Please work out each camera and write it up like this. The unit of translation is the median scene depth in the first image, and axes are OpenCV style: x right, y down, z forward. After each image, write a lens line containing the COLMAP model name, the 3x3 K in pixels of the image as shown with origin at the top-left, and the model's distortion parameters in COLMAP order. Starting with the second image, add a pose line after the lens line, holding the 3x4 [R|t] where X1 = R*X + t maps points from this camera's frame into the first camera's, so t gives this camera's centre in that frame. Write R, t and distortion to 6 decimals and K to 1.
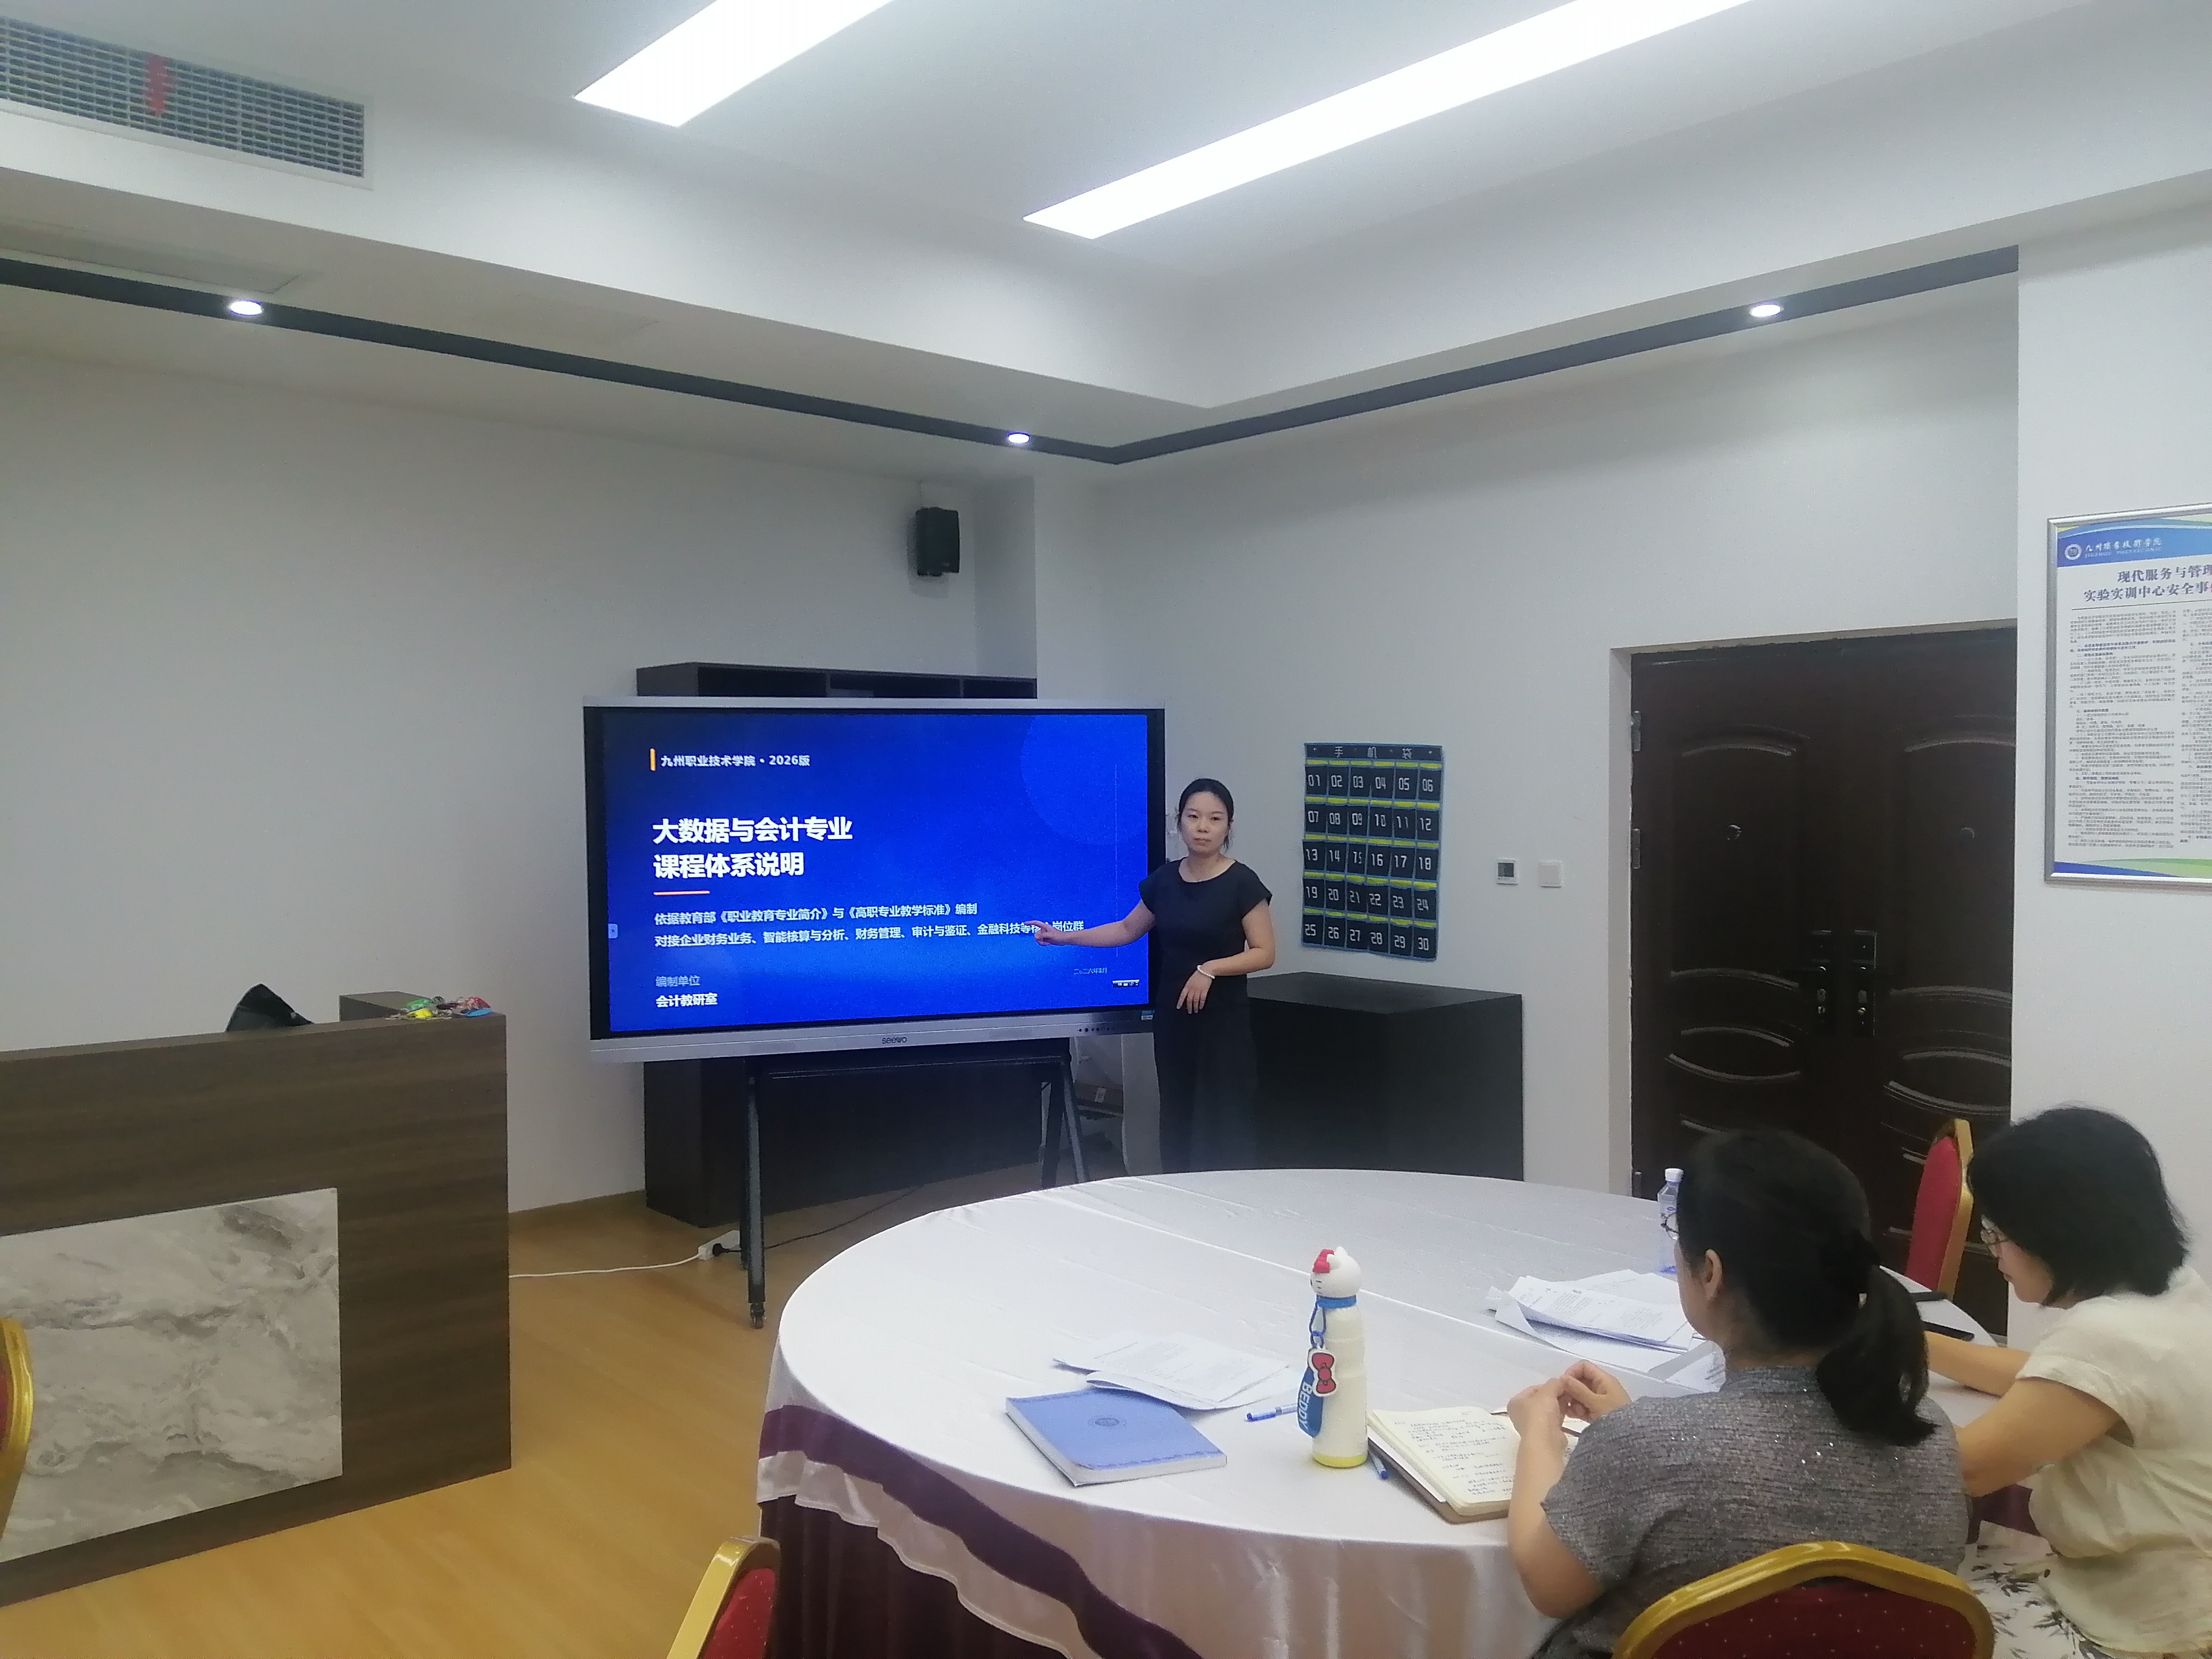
lens RADIAL K [[1761.3, 0, 1106.0], [0, 1761.3, 829.5], [0, 0, 1]] dist [0.135719, -0.211450]
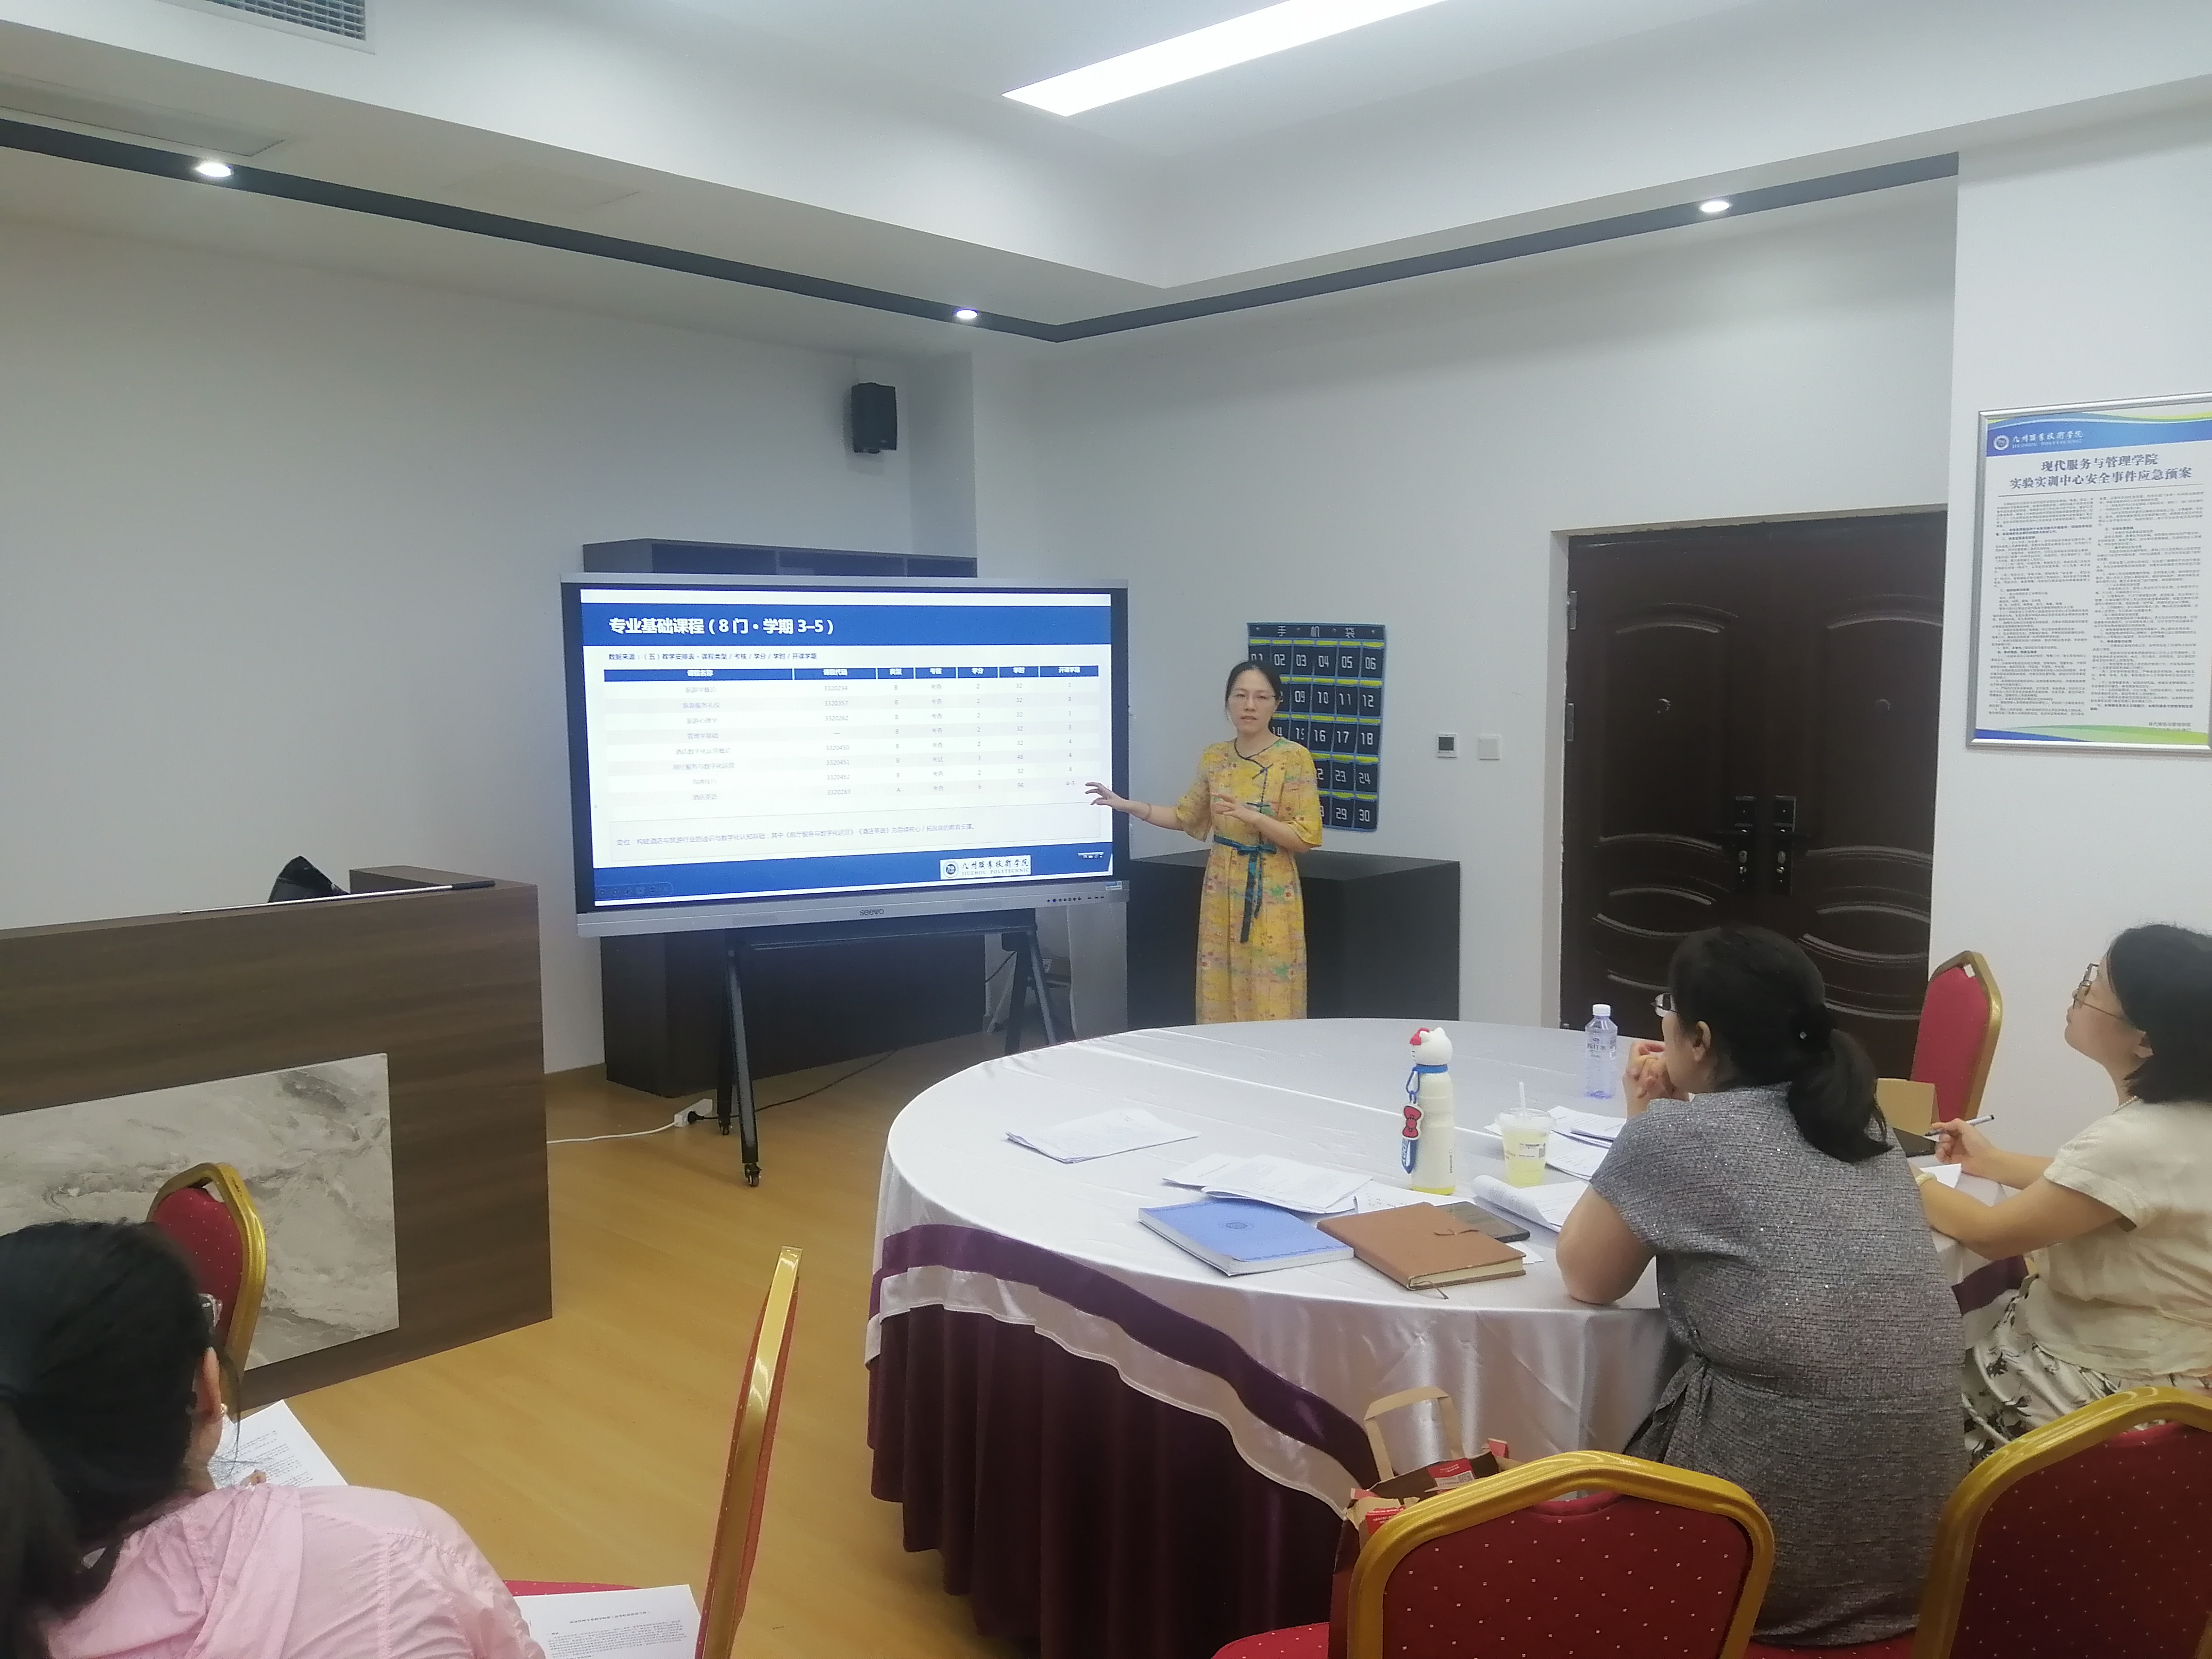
lens RADIAL K [[1781.9, 0, 1106.0], [0, 1781.9, 829.5], [0, 0, 1]] dist [0.154471, -0.246521]
pose [[0.995605, -0.009332, 0.093188, -0.104020], [0.003260, 0.997874, 0.065093, 0.005064], [-0.093597, -0.064504, 0.993518, -0.056992]]
